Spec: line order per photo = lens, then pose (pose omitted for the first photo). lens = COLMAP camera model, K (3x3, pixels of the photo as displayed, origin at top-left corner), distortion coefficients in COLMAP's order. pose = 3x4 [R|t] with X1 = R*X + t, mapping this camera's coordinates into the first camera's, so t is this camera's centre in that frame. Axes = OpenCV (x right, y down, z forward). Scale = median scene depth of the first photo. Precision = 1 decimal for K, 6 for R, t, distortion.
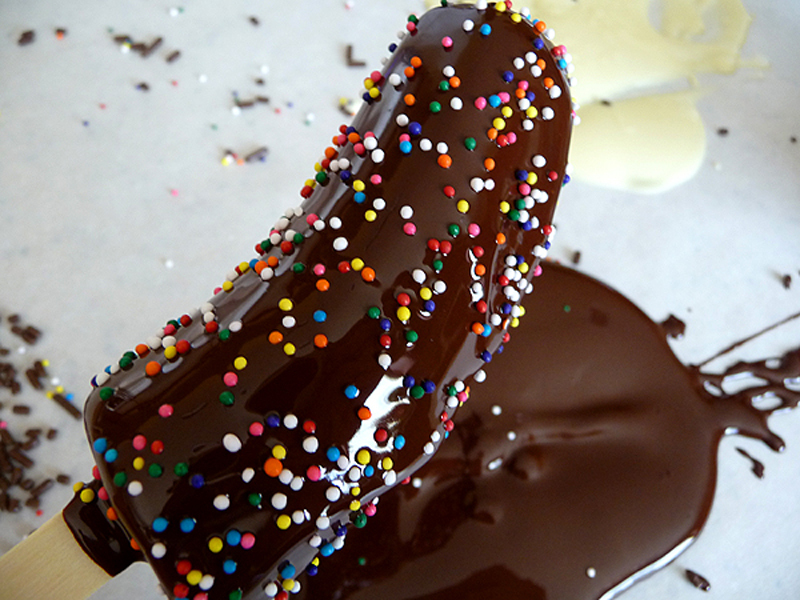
lens RADIAL K [[651.9, 0, 397.8], [0, 651.9, 300.5], [0, 0, 1]] dist [-0.055792, -0.000837]
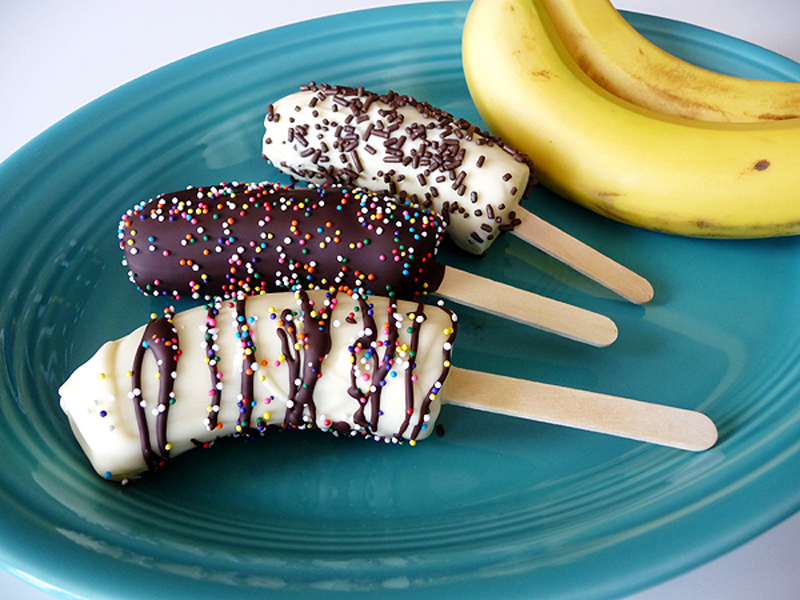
lens RADIAL K [[651.9, 0, 400.0], [0, 651.9, 299.7], [0, 0, 1]] dist [-0.055792, -0.000837]
pose [[-0.493235, -0.865977, 0.082482, -0.735577], [0.795113, -0.410339, 0.446562, -0.994326], [-0.352867, 0.285843, 0.890943, -1.306811]]
